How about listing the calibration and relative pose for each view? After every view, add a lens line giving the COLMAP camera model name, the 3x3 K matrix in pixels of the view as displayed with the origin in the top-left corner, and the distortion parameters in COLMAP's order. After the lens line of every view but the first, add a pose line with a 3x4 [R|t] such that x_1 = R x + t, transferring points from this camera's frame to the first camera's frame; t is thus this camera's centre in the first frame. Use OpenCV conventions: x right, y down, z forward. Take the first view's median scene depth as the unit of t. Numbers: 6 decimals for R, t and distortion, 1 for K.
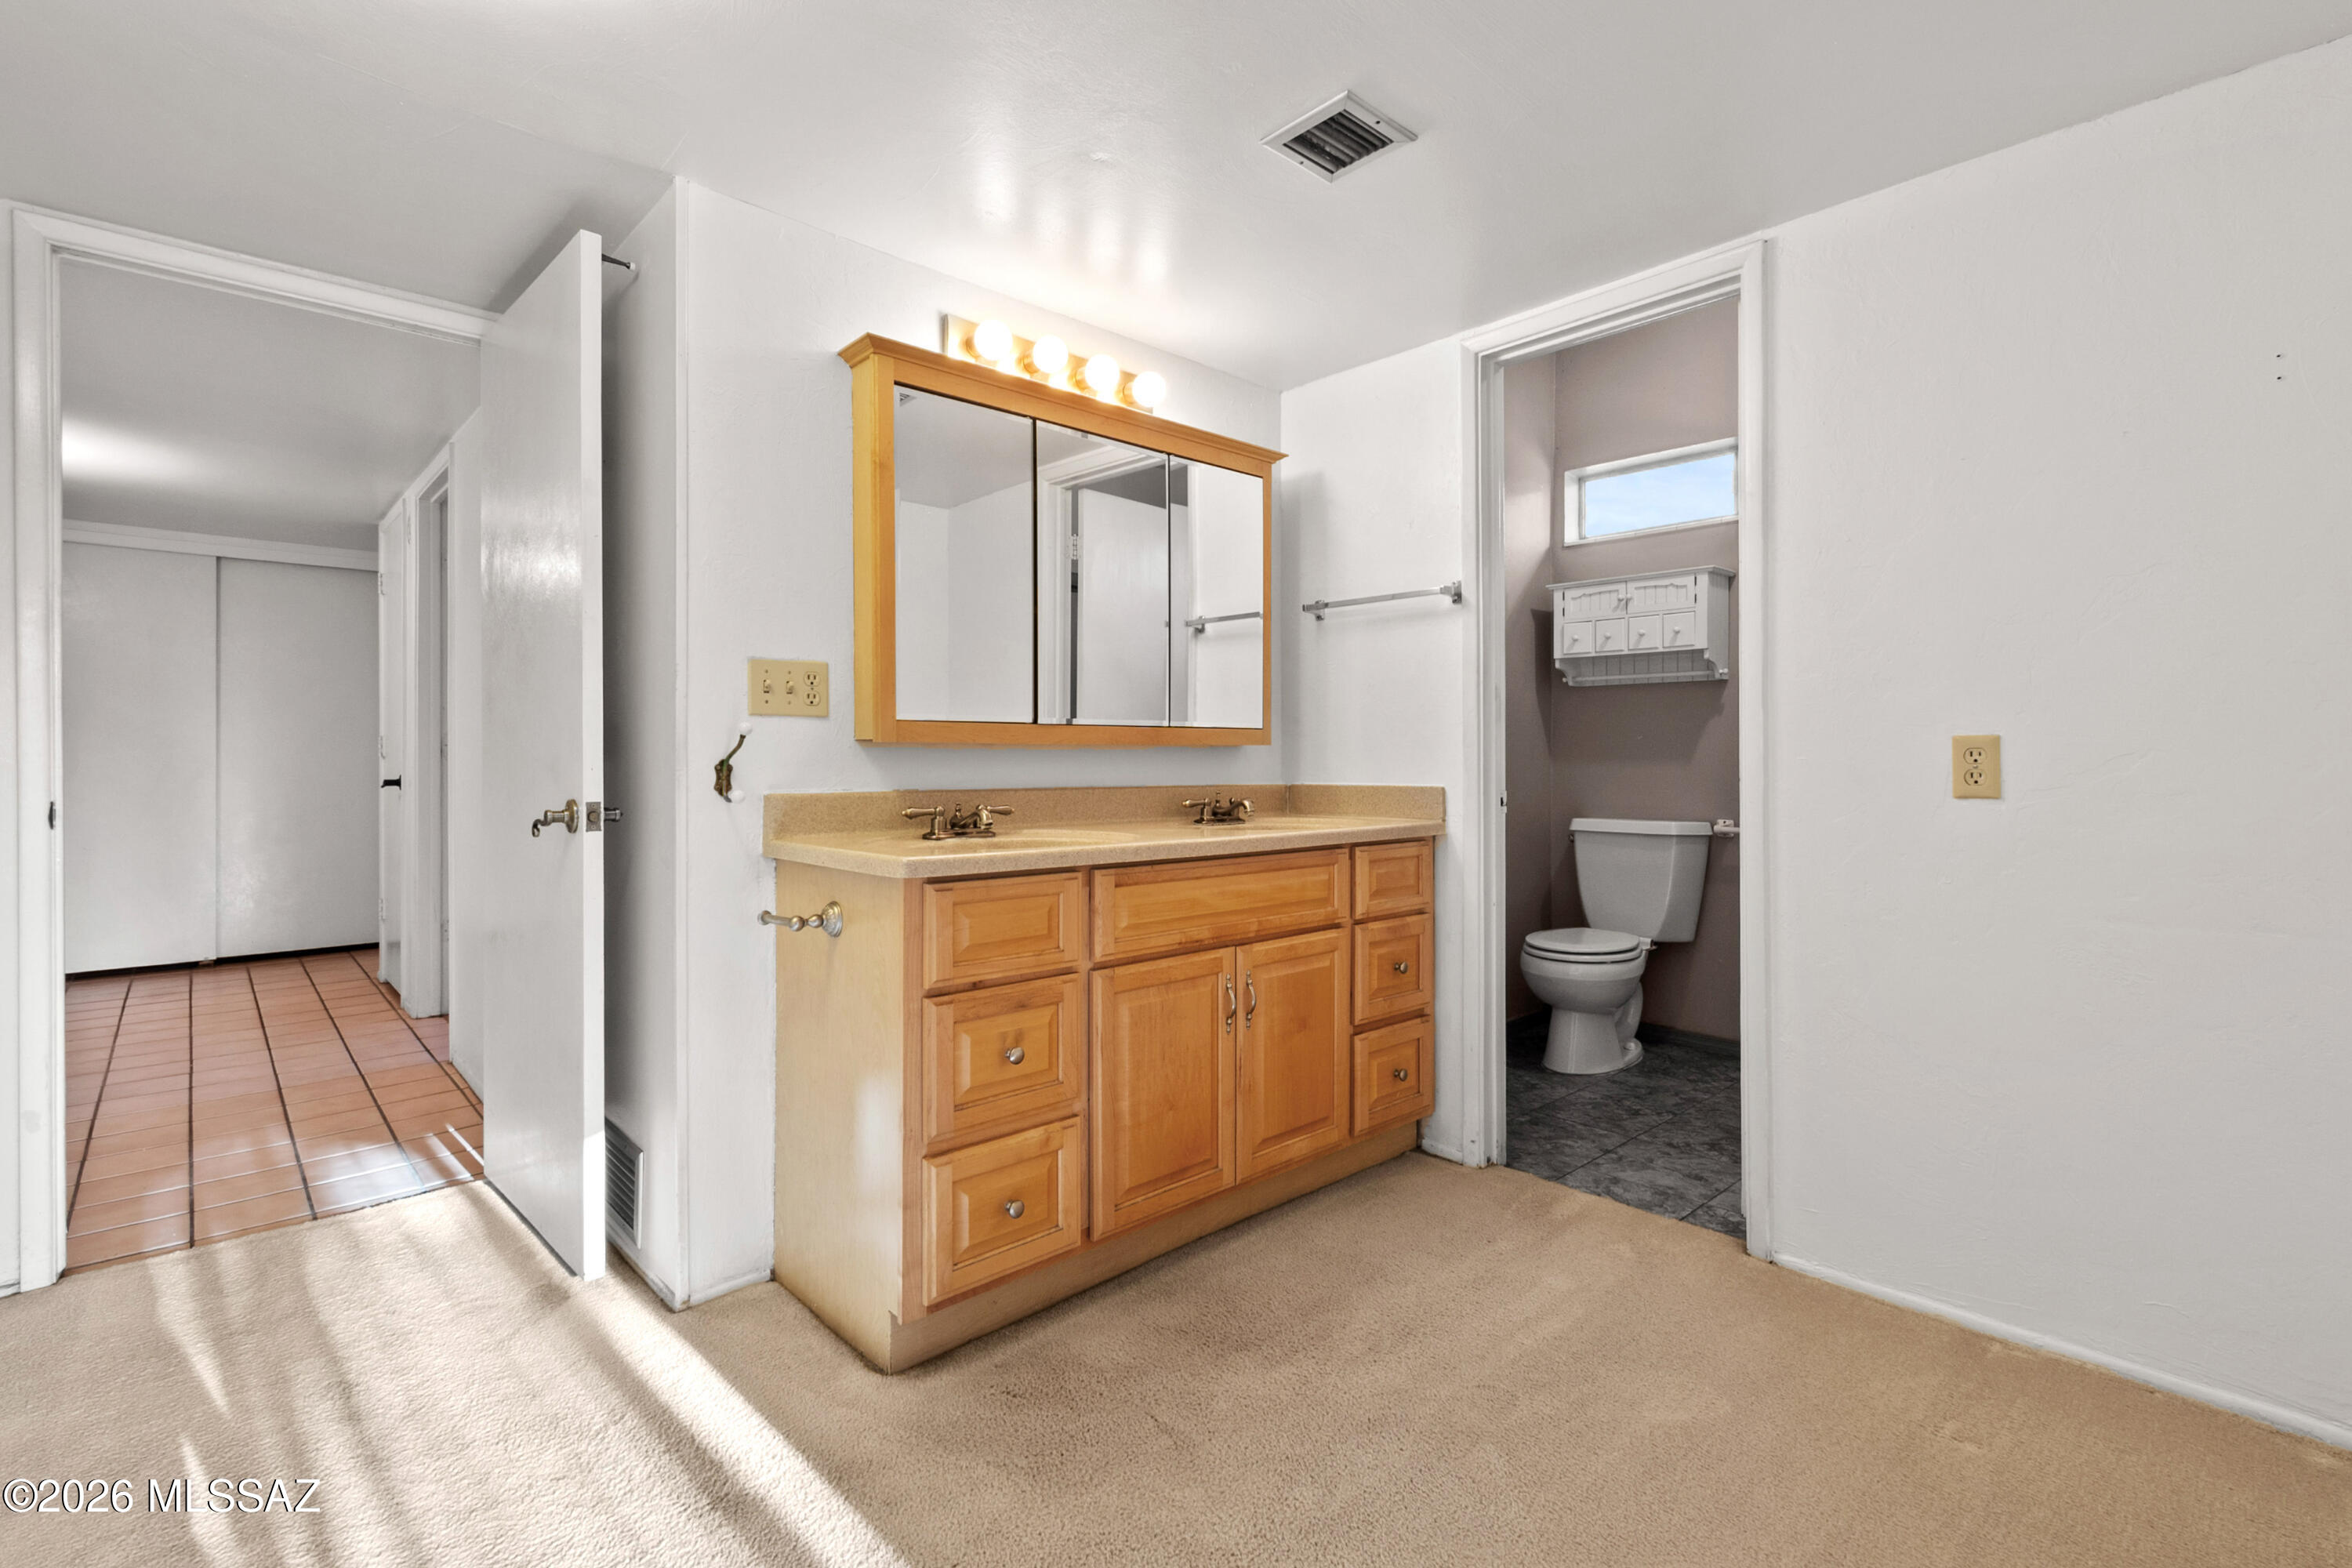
lens RADIAL K [[1056.4, 0, 1181.2], [0, 1056.4, 764.6], [0, 0, 1]] dist [0.008681, -0.005055]
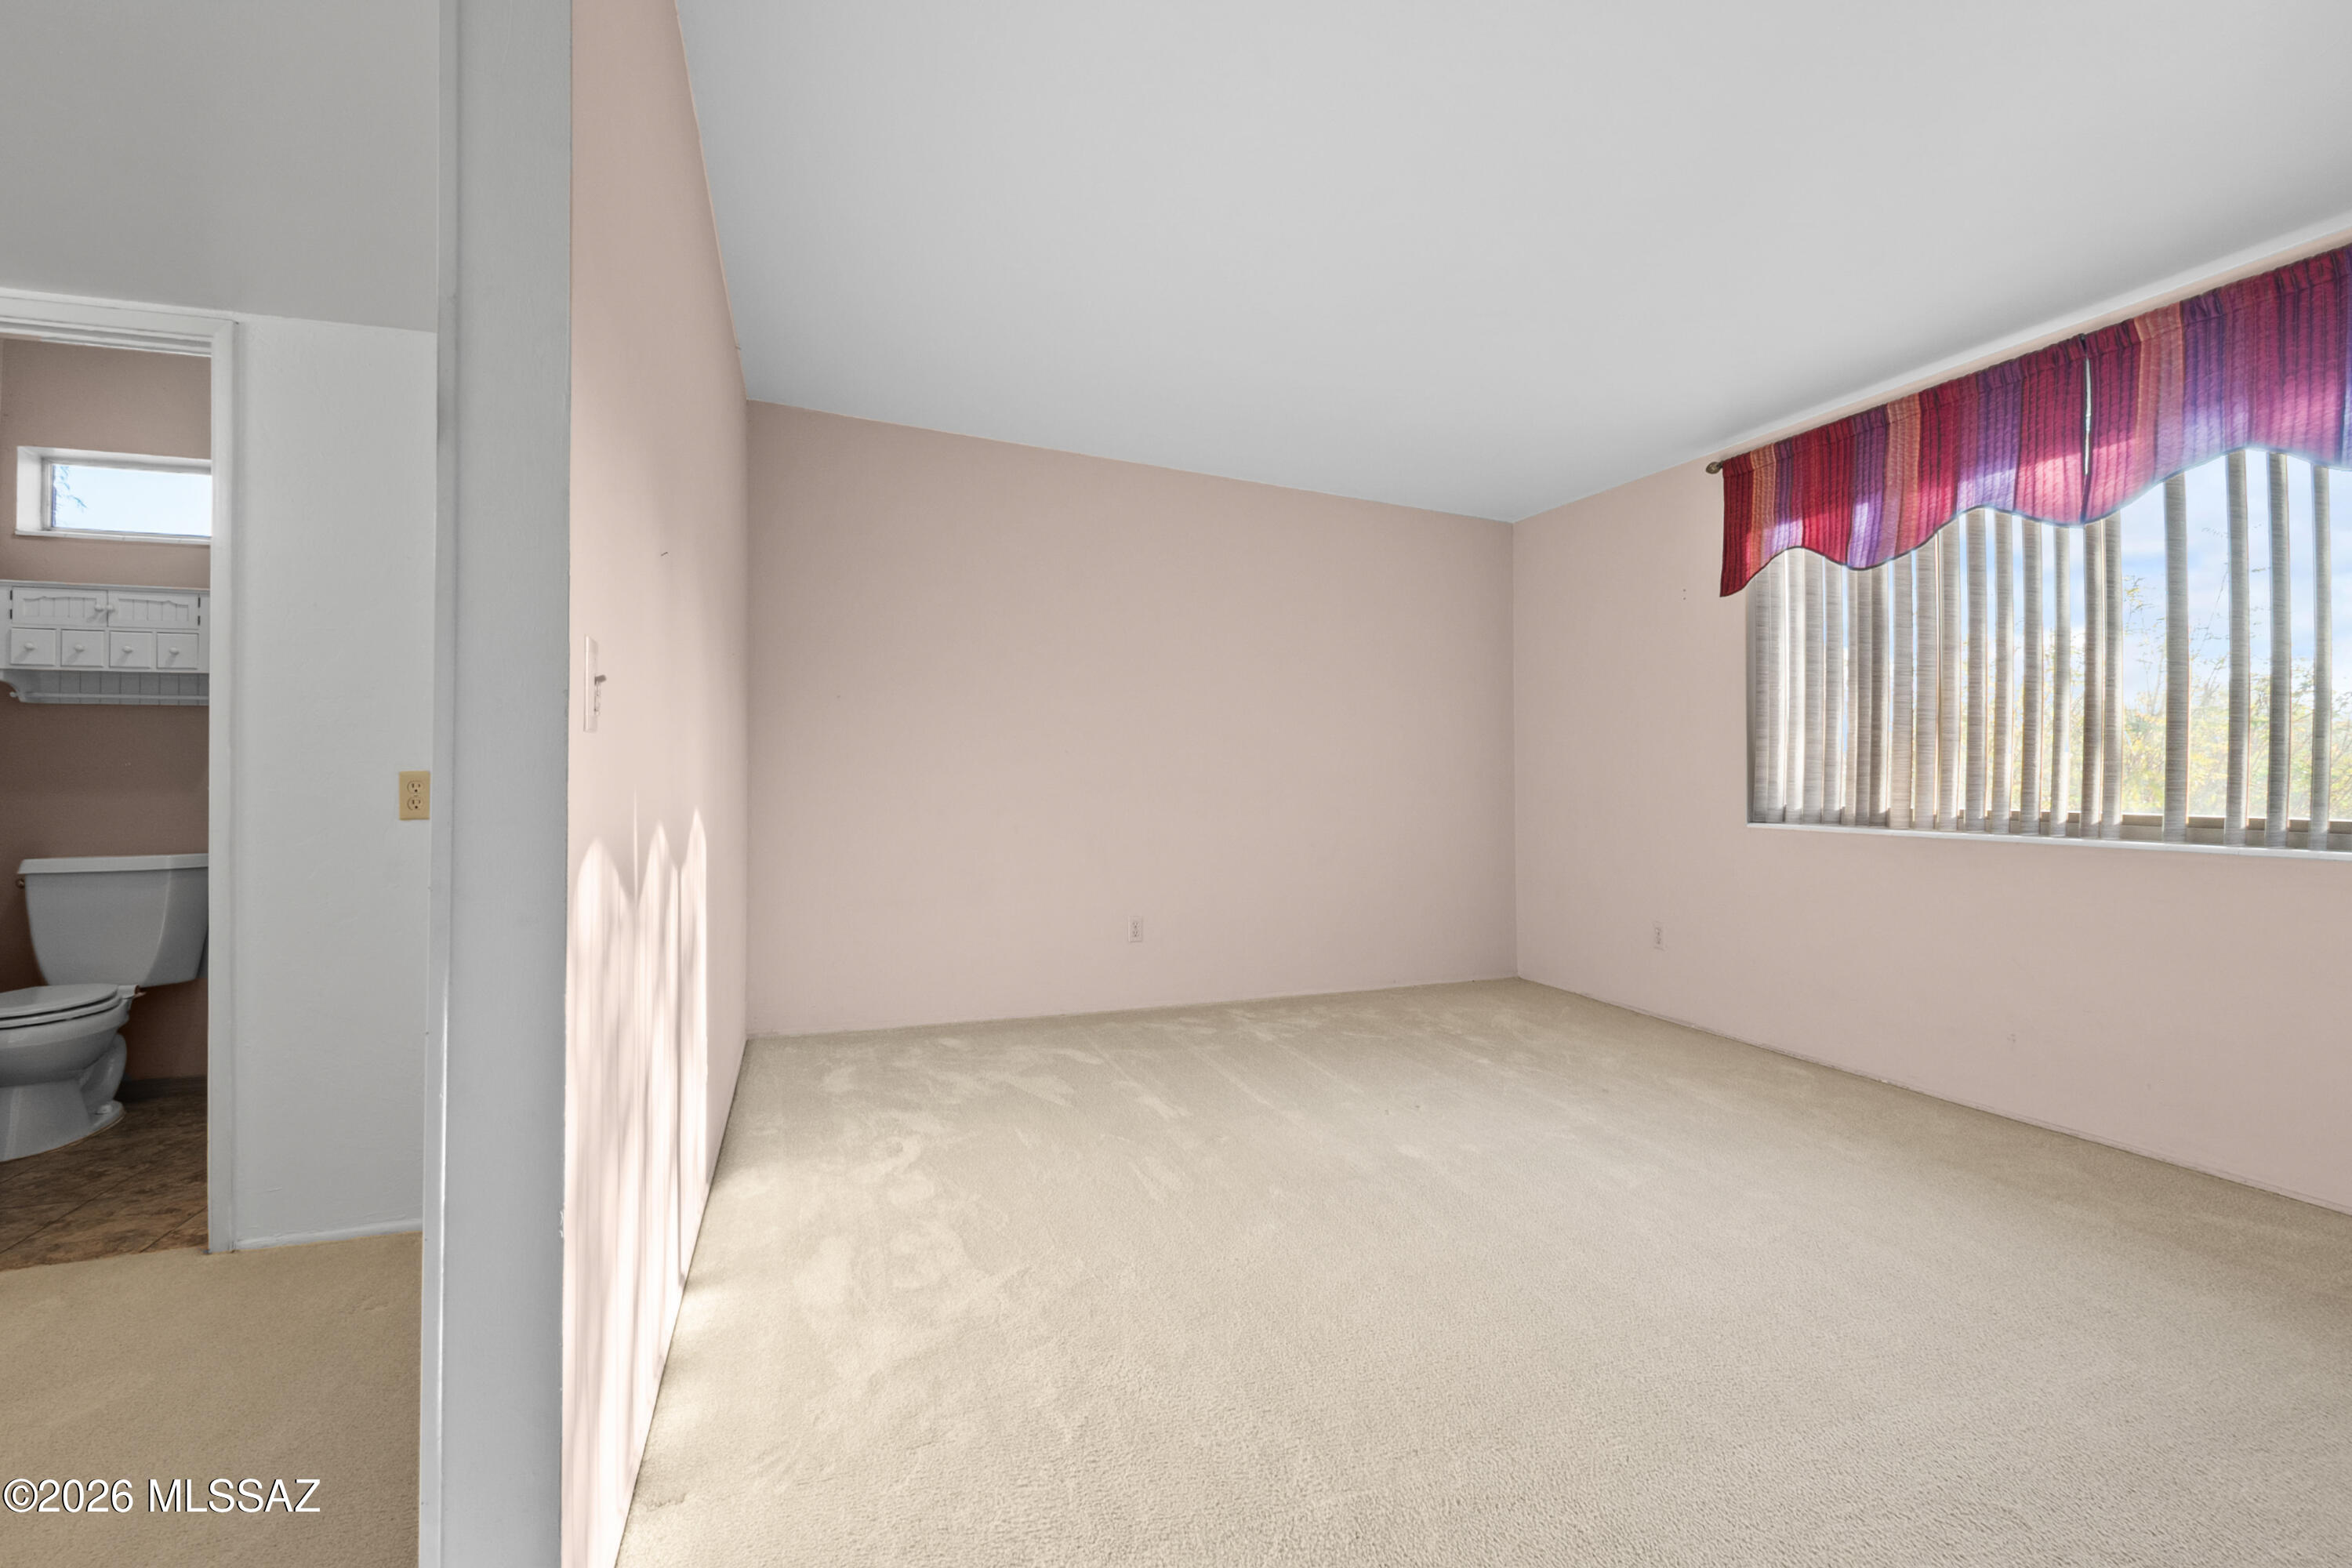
lens RADIAL K [[1056.4, 0, 1178.5], [0, 1056.4, 753.9], [0, 0, 1]] dist [0.008681, -0.005055]
pose [[0.404564, 0.015767, 0.914374, -0.044361], [0.010508, 0.999705, -0.021887, -0.007426], [-0.914449, 0.018463, 0.404279, -0.268876]]
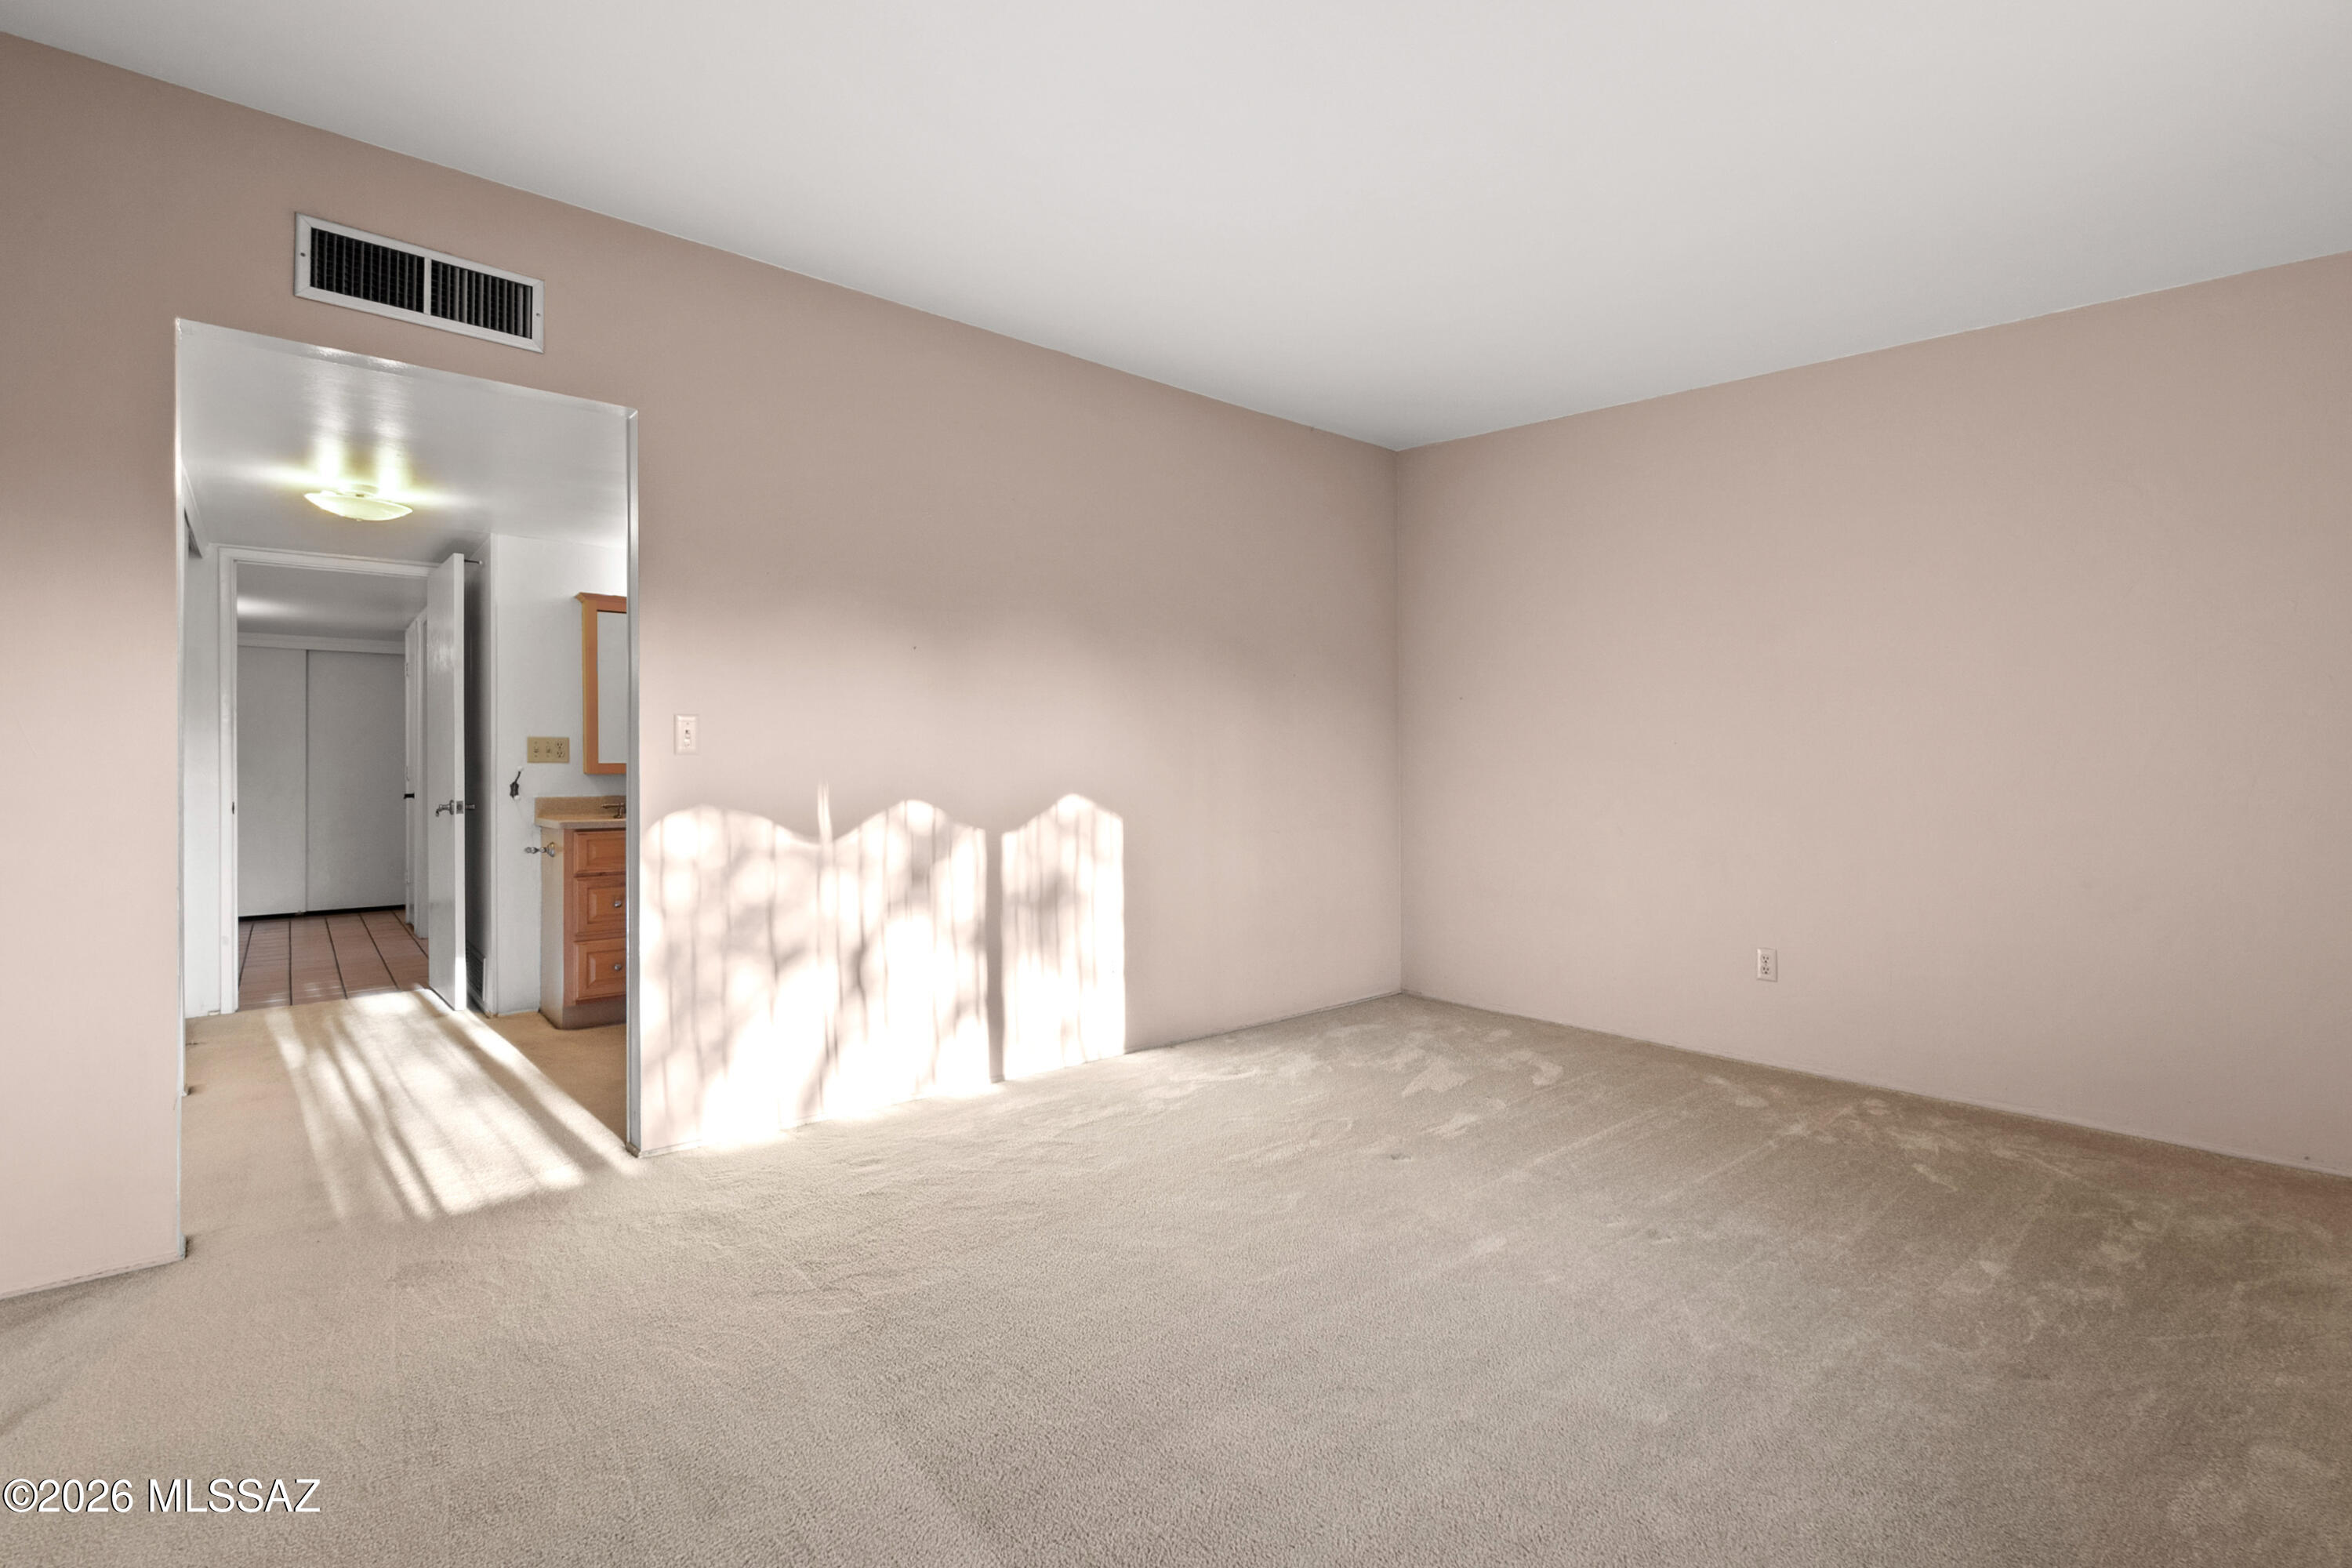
lens RADIAL K [[1056.4, 0, 1181.6], [0, 1056.4, 775.7], [0, 0, 1]] dist [0.008681, -0.005055]
pose [[0.998708, -0.005043, -0.050573, 0.845839], [0.004740, 0.999970, -0.006100, 0.002237], [0.050602, 0.005852, 0.998702, -0.913086]]
